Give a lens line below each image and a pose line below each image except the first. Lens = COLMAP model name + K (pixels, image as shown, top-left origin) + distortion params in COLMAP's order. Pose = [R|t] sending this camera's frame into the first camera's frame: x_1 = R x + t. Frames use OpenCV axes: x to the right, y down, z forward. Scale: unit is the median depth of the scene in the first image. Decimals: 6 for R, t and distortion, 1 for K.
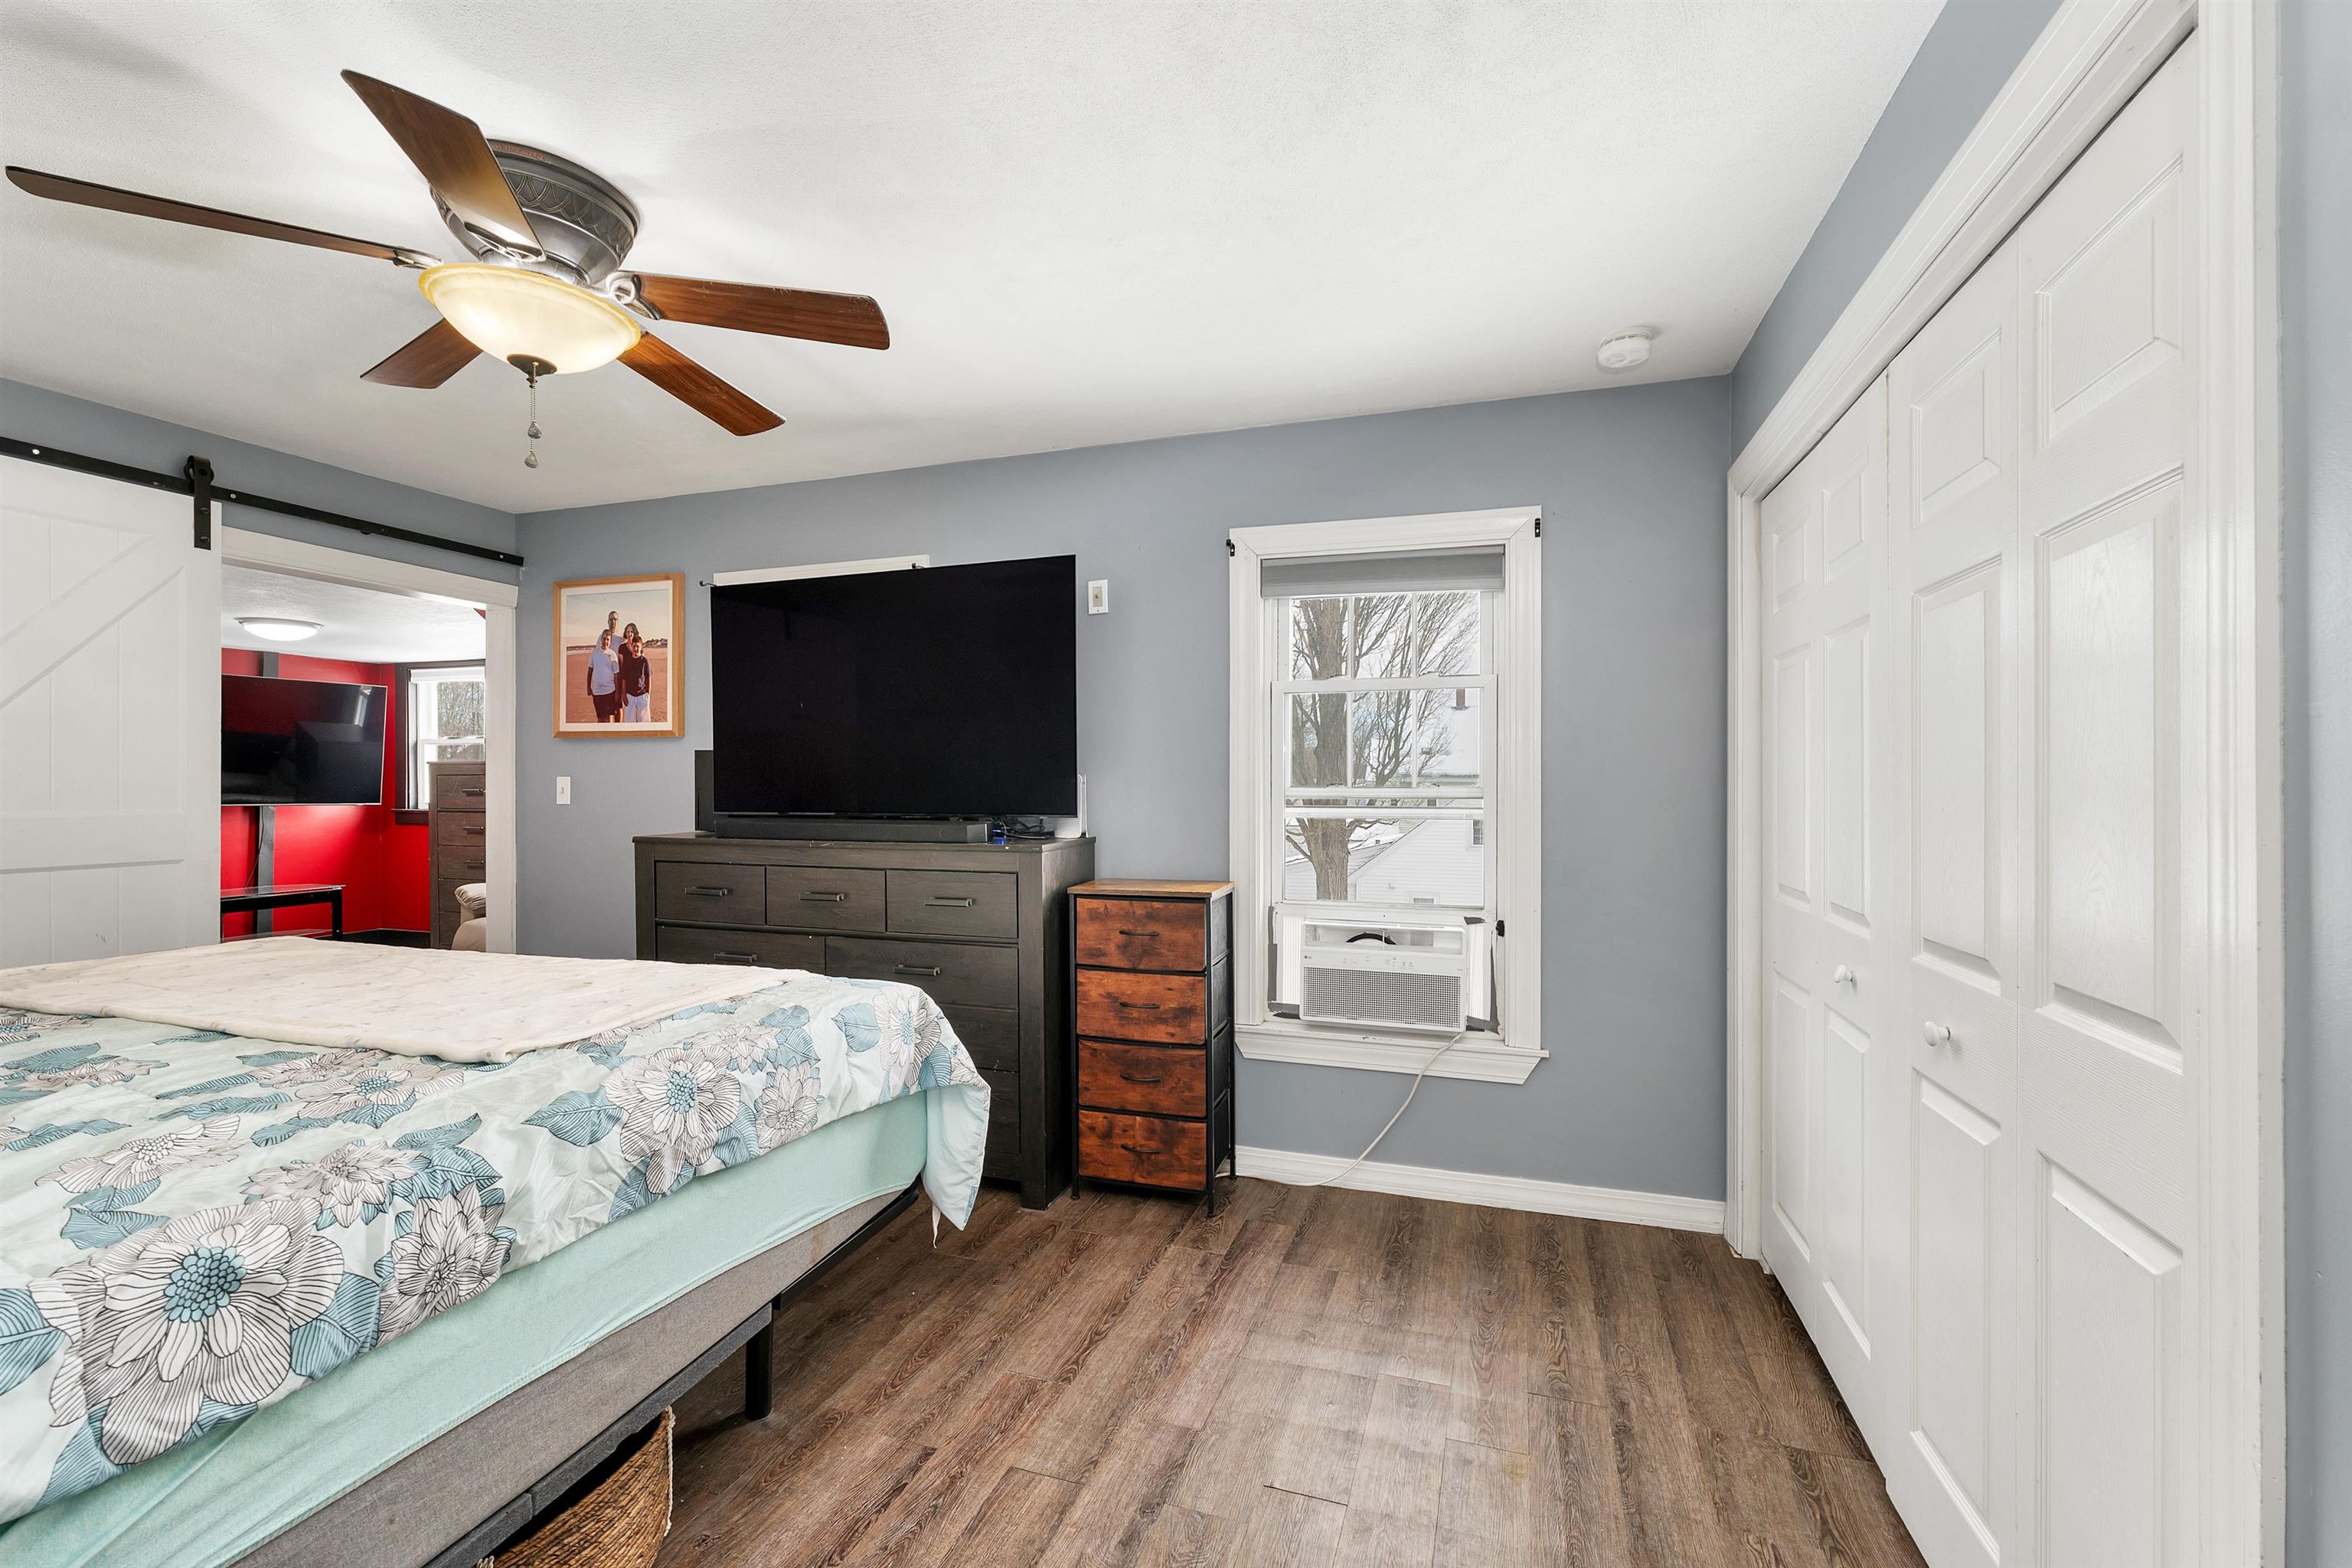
lens RADIAL K [[988.3, 0, 1173.9], [0, 988.3, 793.4], [0, 0, 1]] dist [0.000765, 0.000076]
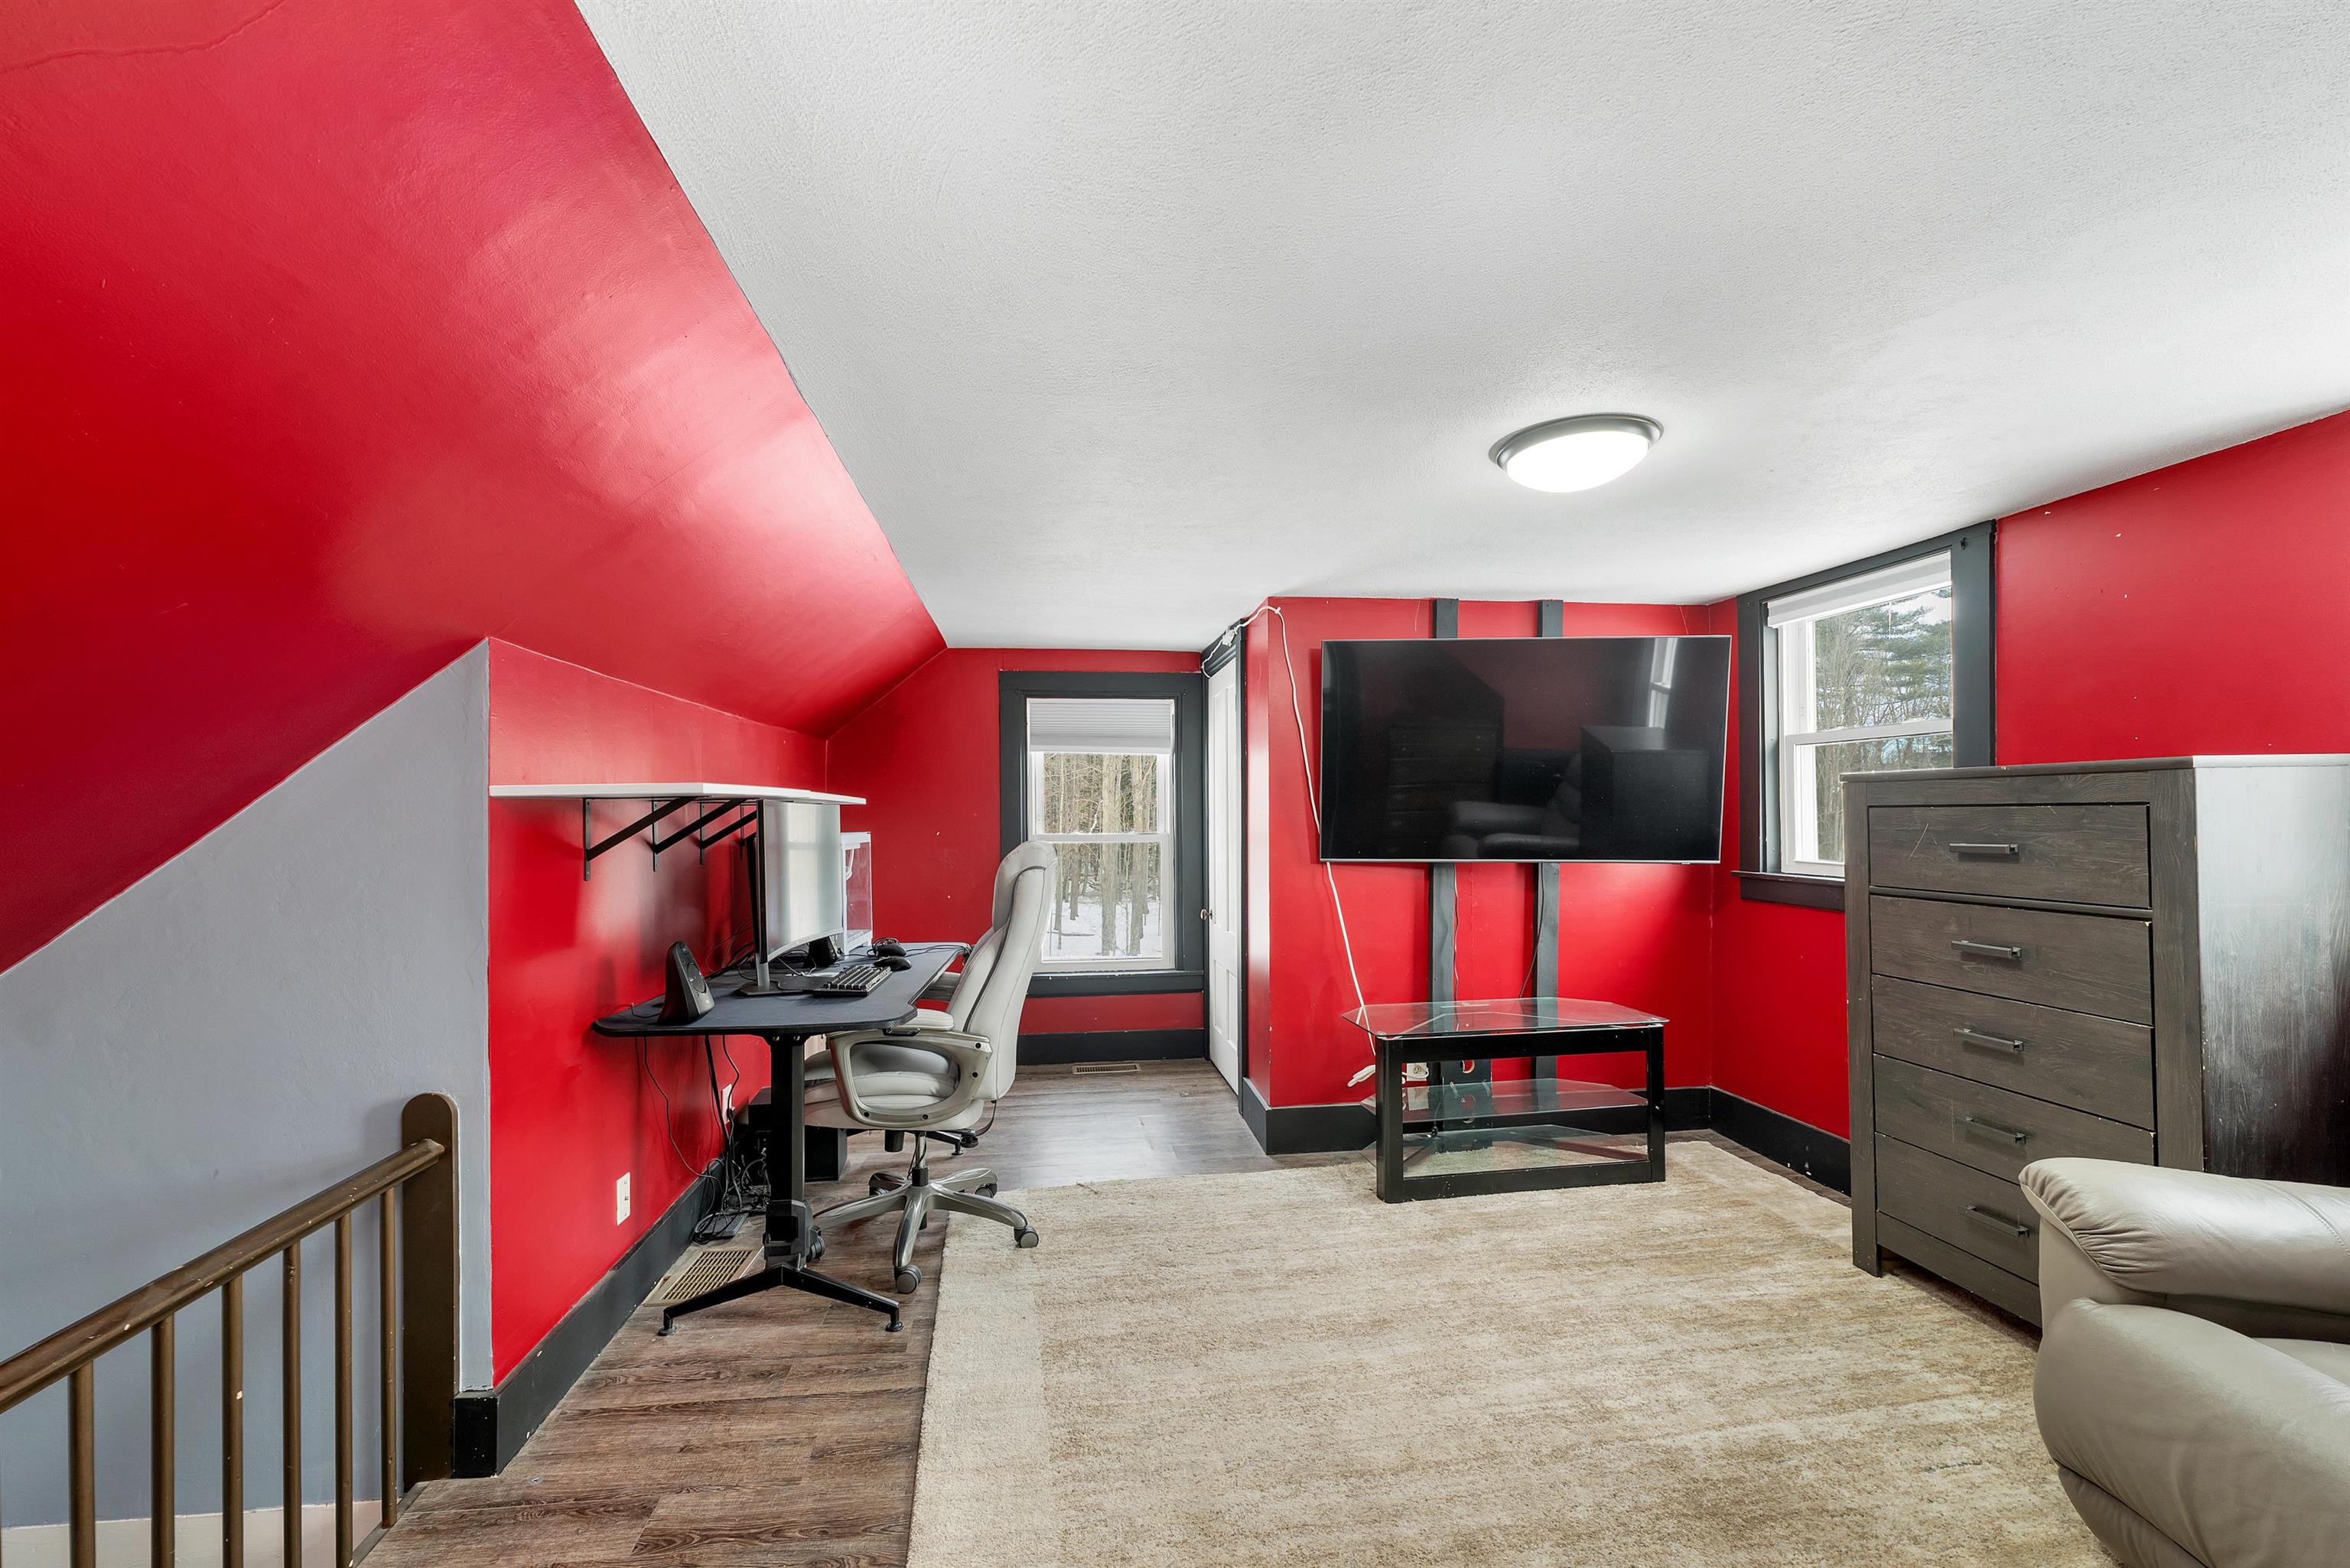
lens RADIAL K [[987.4, 0, 1172.9], [0, 987.4, 793.4], [0, 0, 1]] dist [0.000765, 0.000076]
pose [[0.452269, -0.017879, -0.891702, -0.456813], [-0.002265, 0.999773, -0.021195, -0.013921], [0.891879, 0.011606, 0.452126, 0.494795]]
